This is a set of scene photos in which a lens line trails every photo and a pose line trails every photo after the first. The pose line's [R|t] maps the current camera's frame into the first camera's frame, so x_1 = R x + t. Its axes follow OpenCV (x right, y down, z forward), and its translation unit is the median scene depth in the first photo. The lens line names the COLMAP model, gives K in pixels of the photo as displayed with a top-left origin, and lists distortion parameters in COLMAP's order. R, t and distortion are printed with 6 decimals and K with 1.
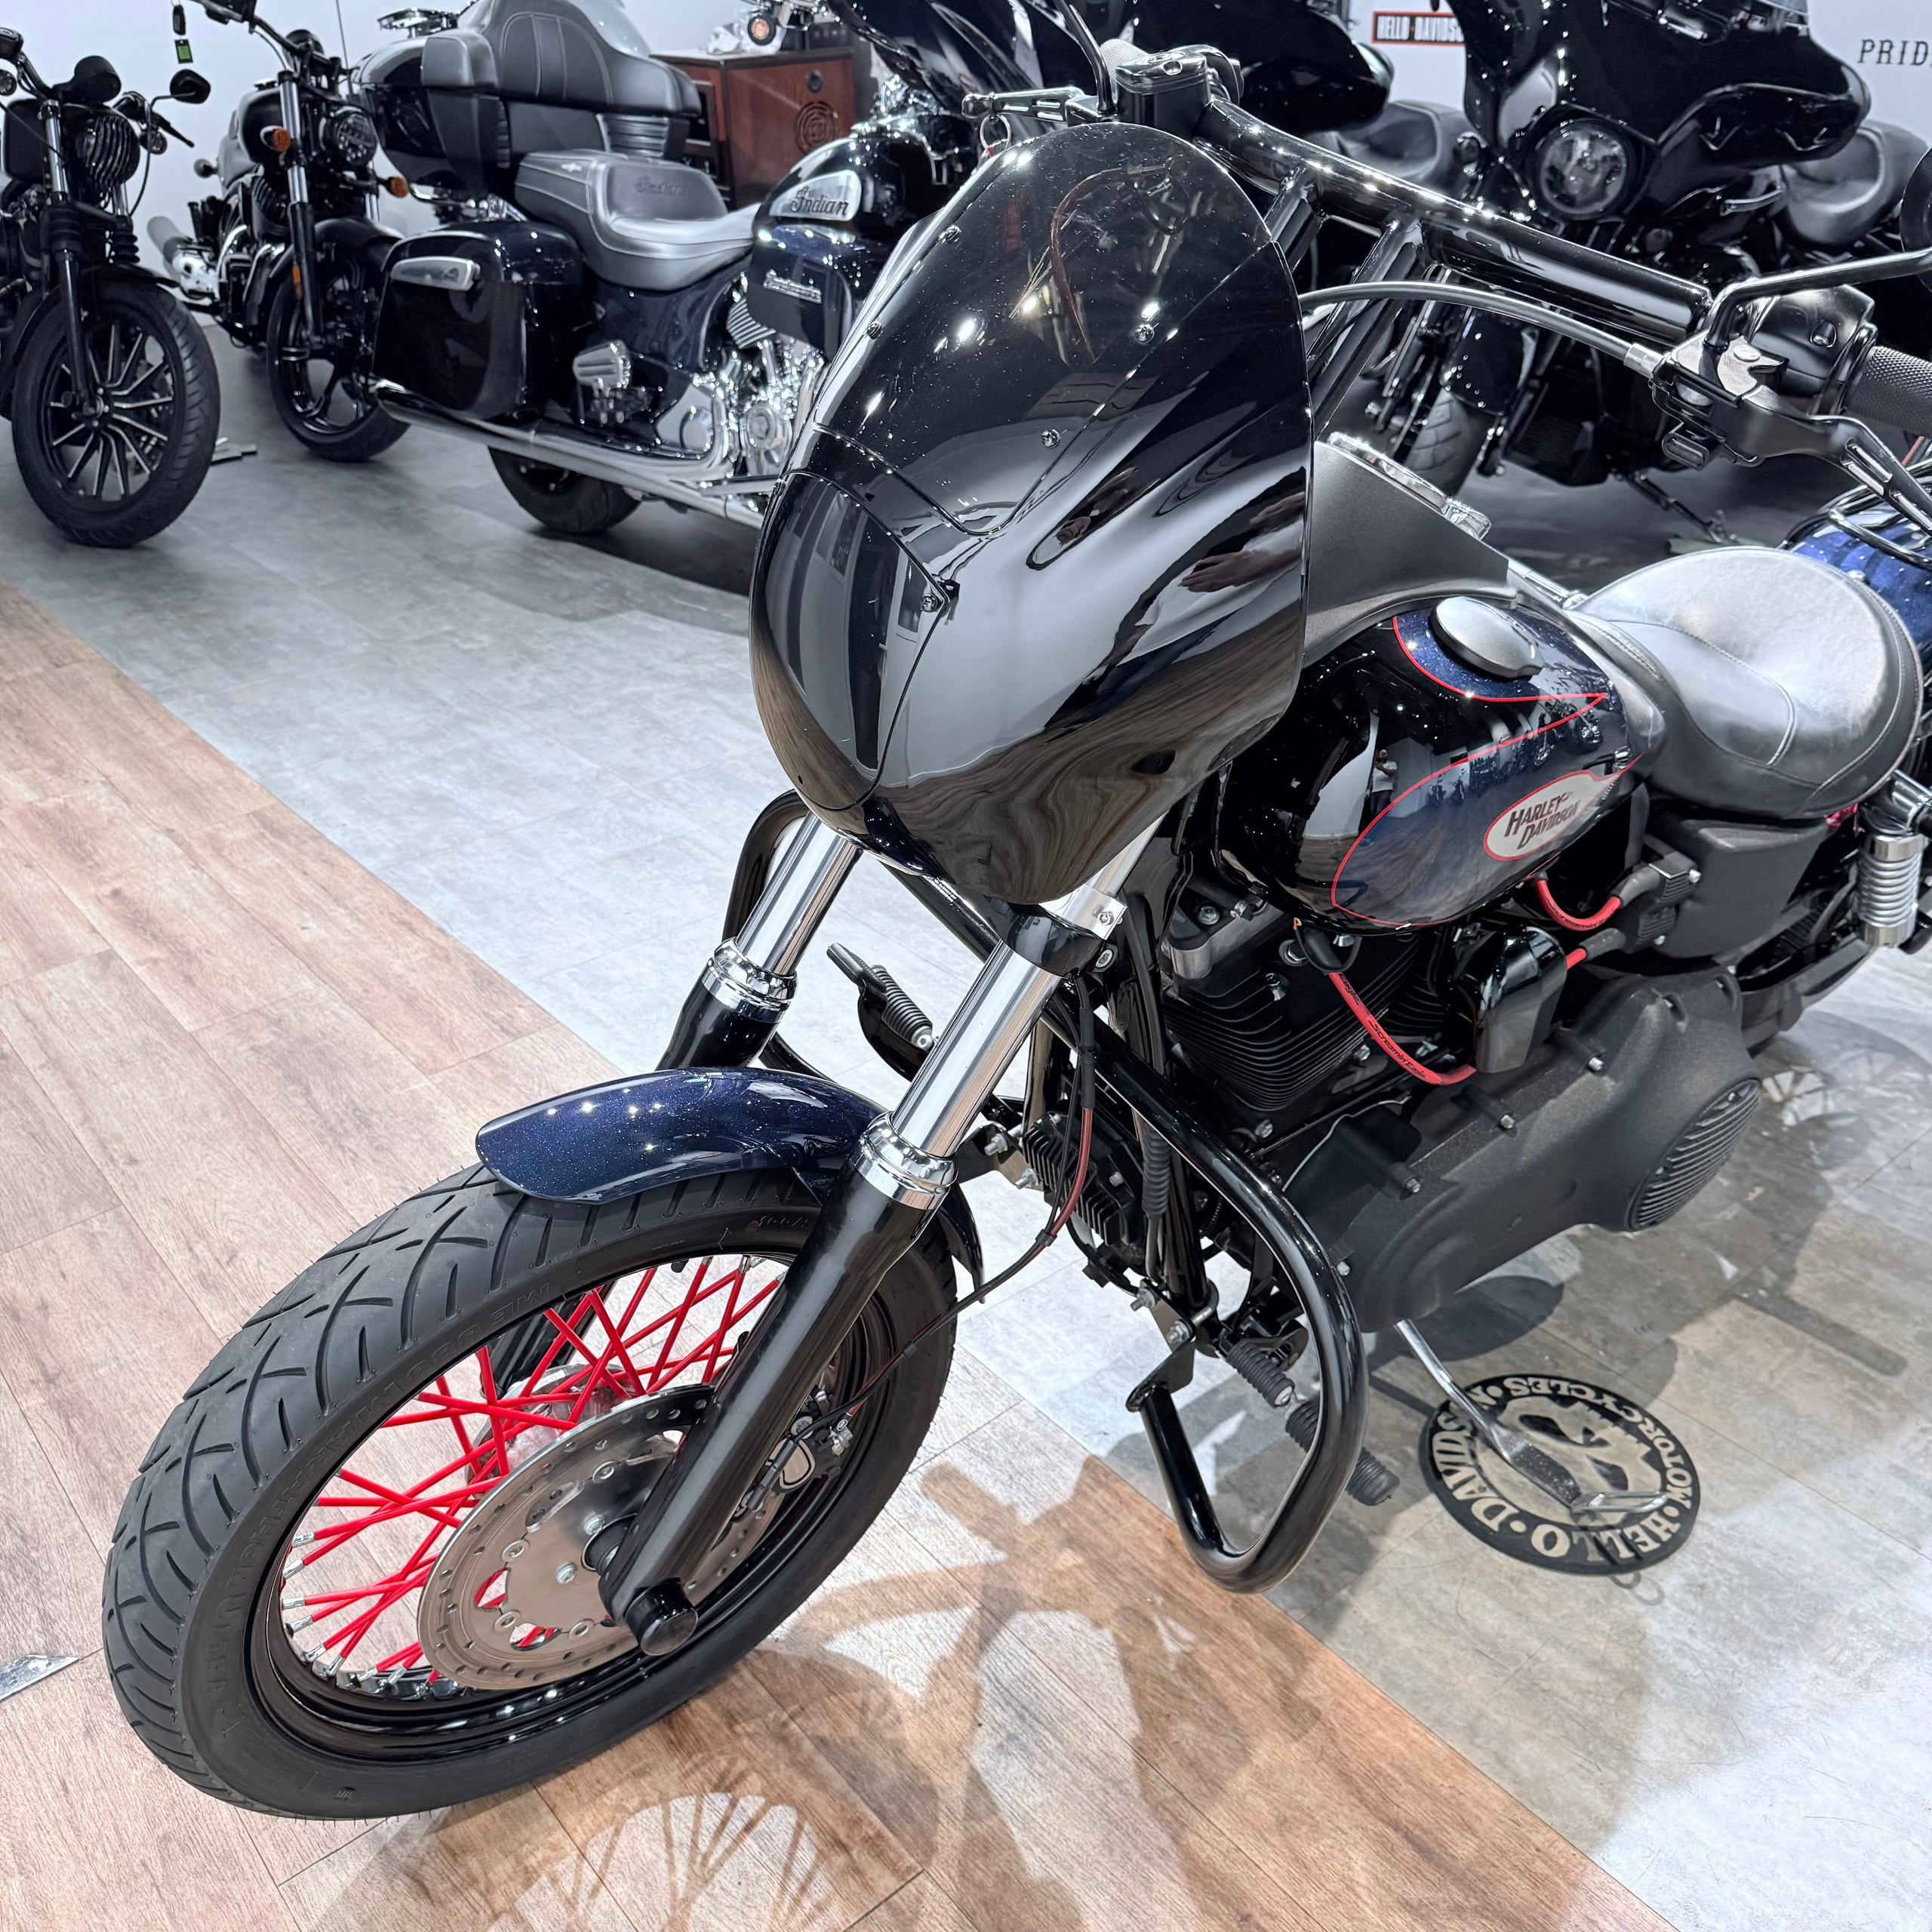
lens RADIAL K [[1788.0, 0, 958.6], [0, 1788.0, 970.5], [0, 0, 1]] dist [0.105948, -0.188784]
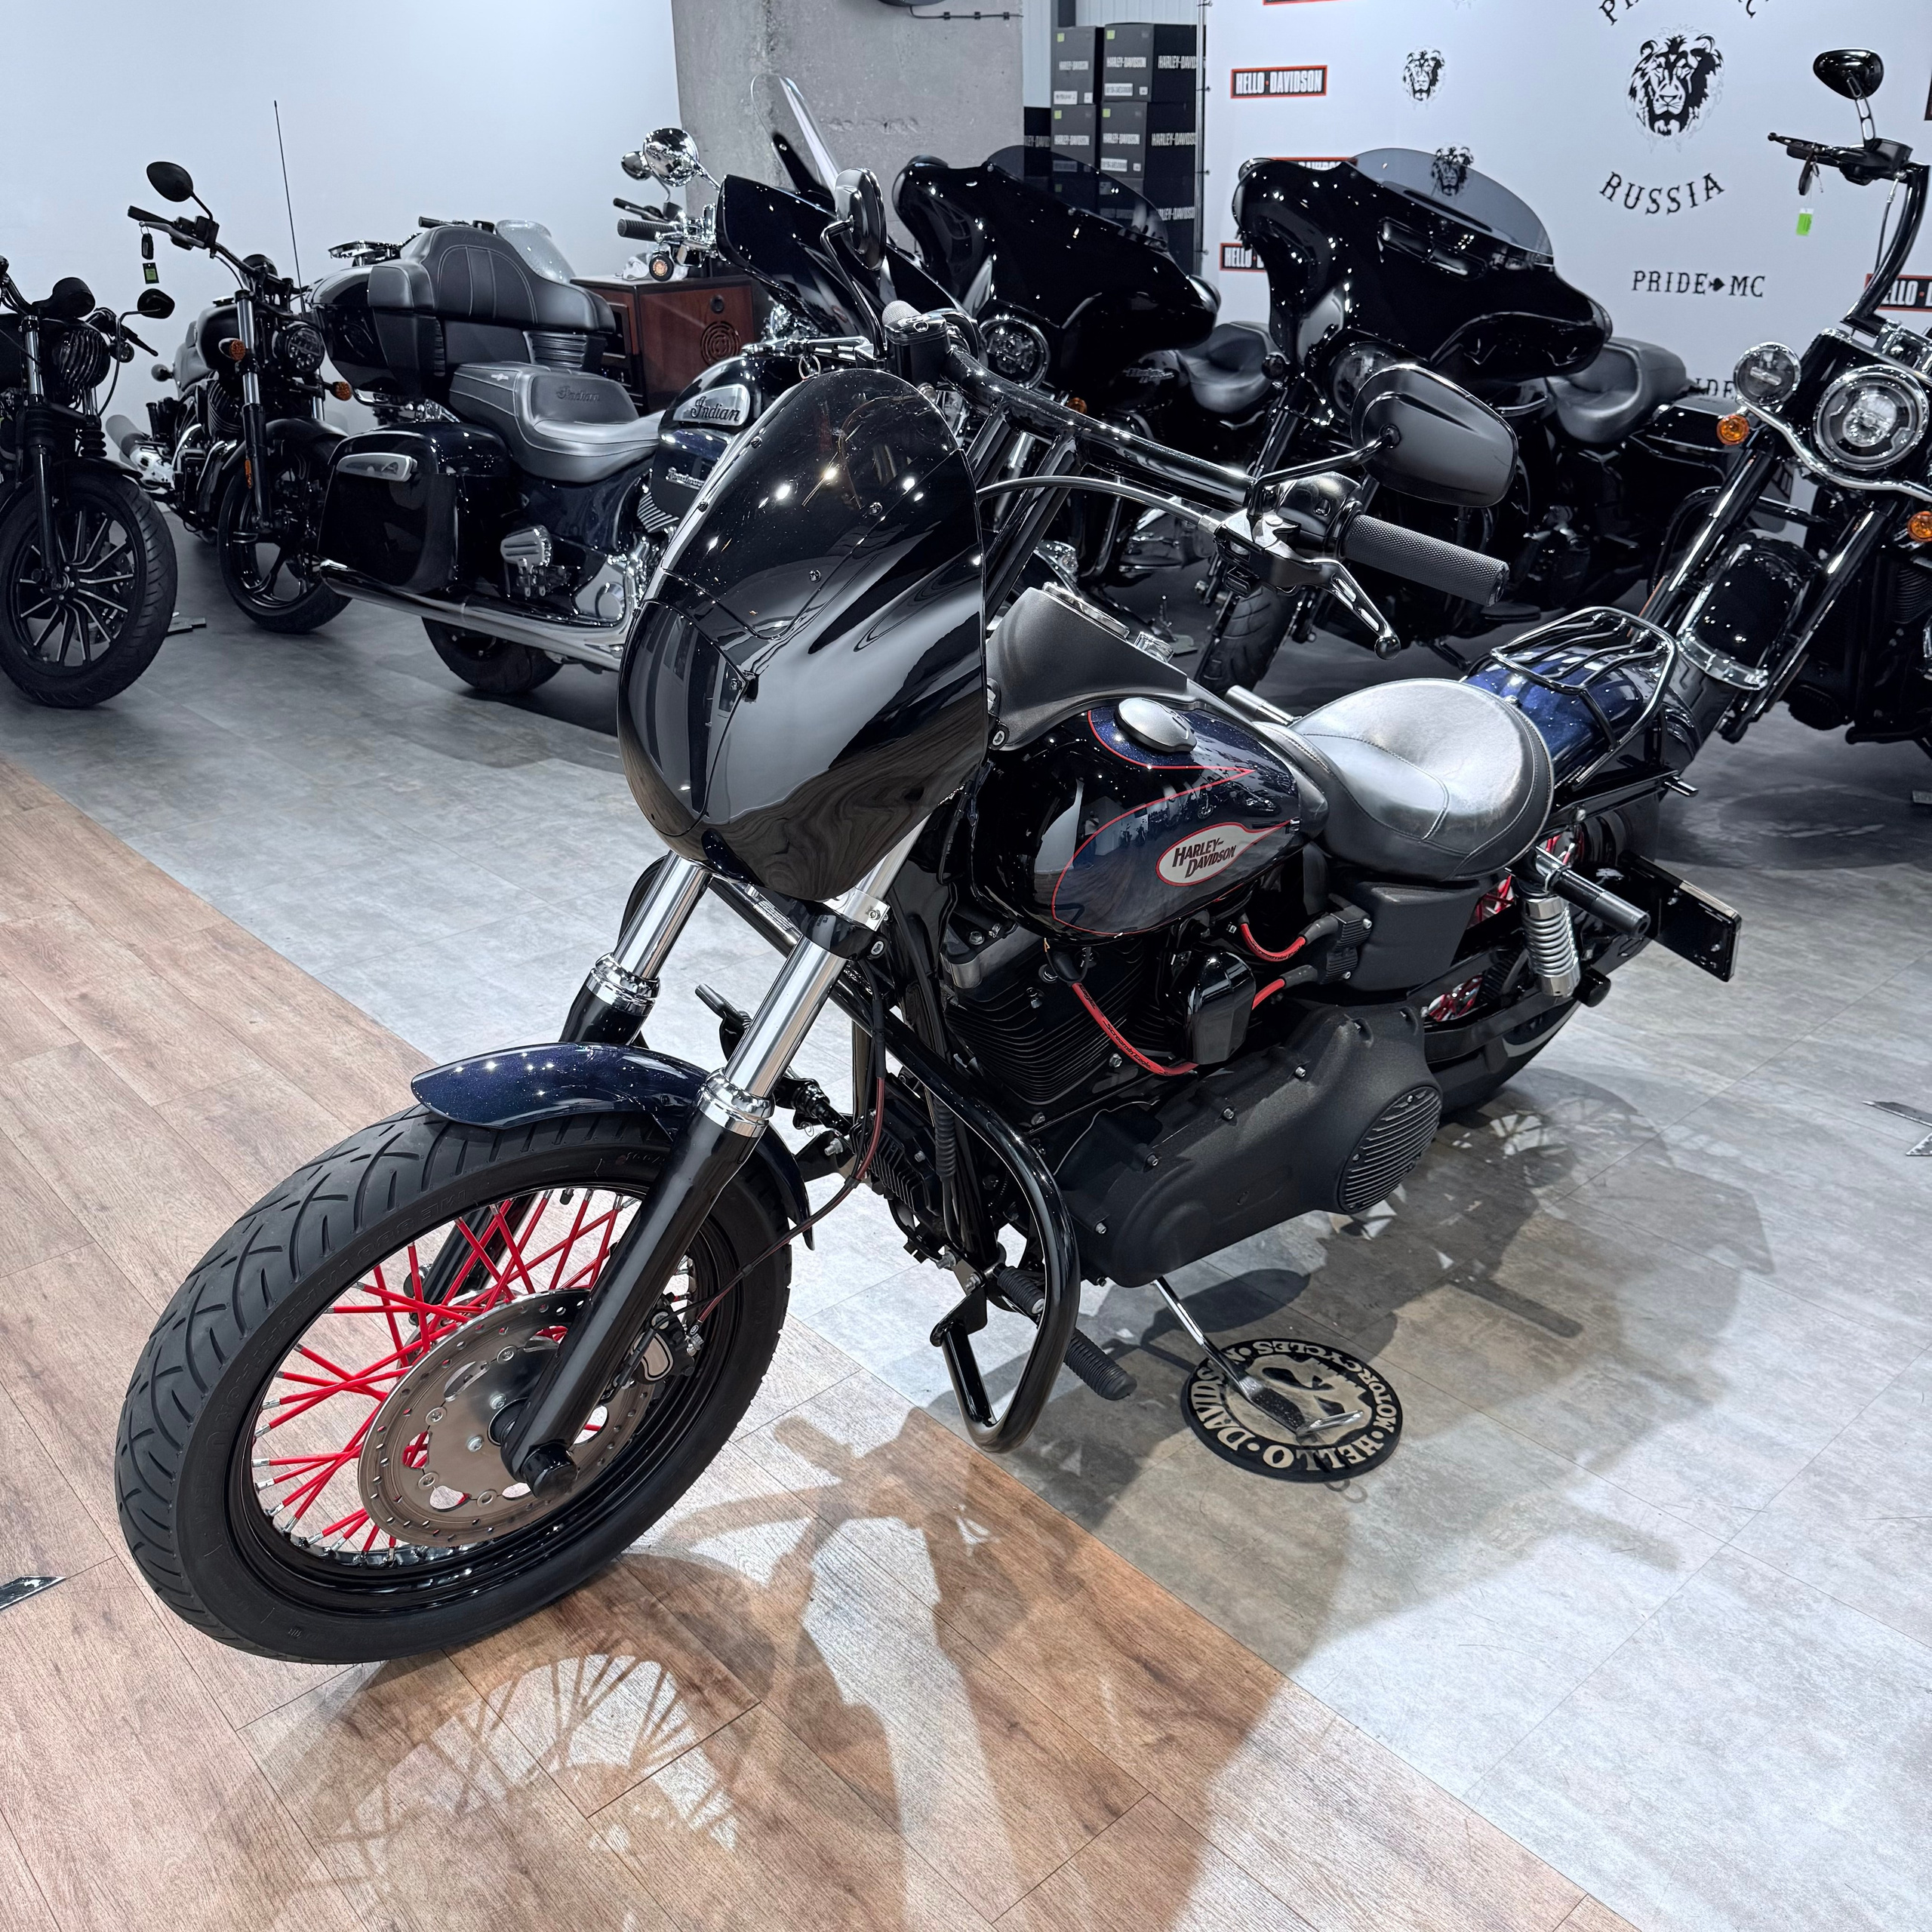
lens RADIAL K [[1779.8, 0, 958.5], [0, 1779.8, 970.3], [0, 0, 1]] dist [0.164596, -0.333553]
pose [[0.999180, -0.009478, 0.039369, 0.056359], [0.013241, 0.995250, -0.096443, 0.090345], [-0.038268, 0.096885, 0.994560, -0.232146]]
